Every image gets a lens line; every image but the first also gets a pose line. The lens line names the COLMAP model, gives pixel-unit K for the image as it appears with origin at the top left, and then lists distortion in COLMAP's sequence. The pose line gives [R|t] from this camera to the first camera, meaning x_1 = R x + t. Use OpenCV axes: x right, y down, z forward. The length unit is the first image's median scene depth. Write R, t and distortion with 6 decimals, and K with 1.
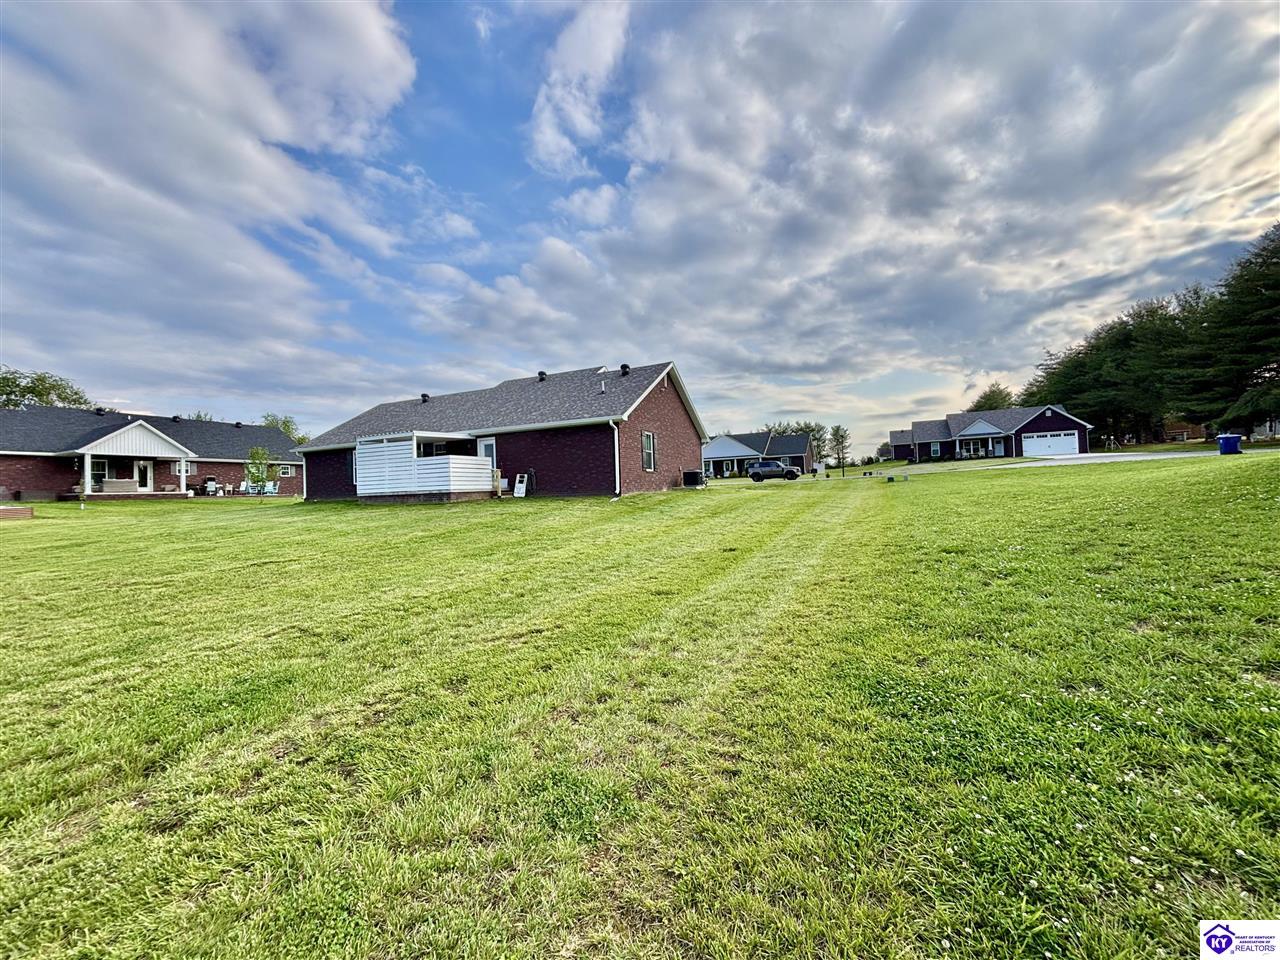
lens RADIAL K [[513.7, 0, 640.0], [0, 513.7, 480.0], [0, 0, 1]] dist [0.007608, -0.000364]
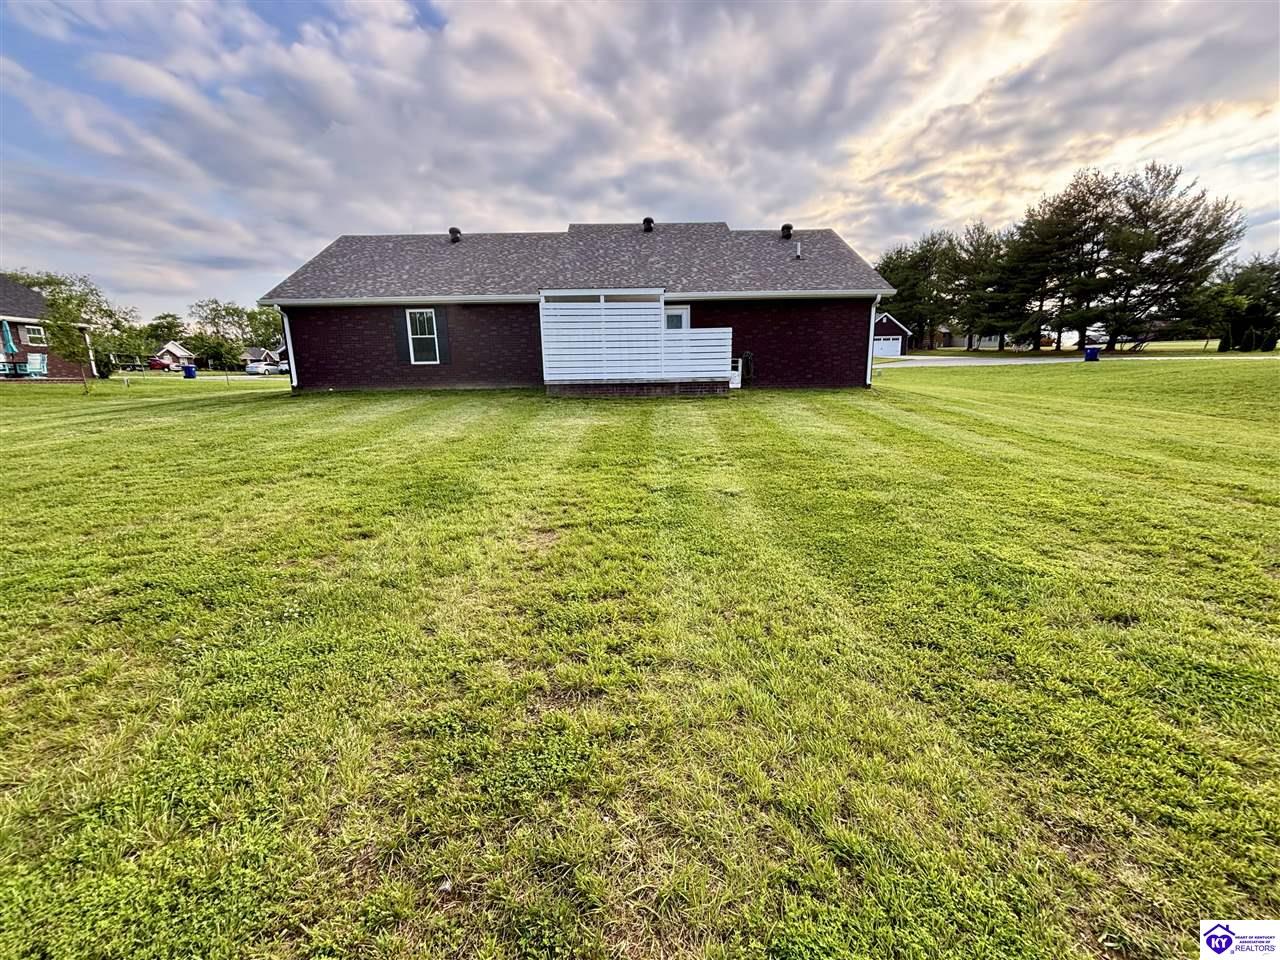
lens RADIAL K [[513.7, 0, 640.0], [0, 513.7, 480.0], [0, 0, 1]] dist [0.007608, -0.000364]
pose [[0.905181, -0.064649, 0.420081, -0.649275], [-0.023988, 0.979018, 0.202355, 0.013934], [-0.424349, -0.193245, 0.884638, 0.316224]]
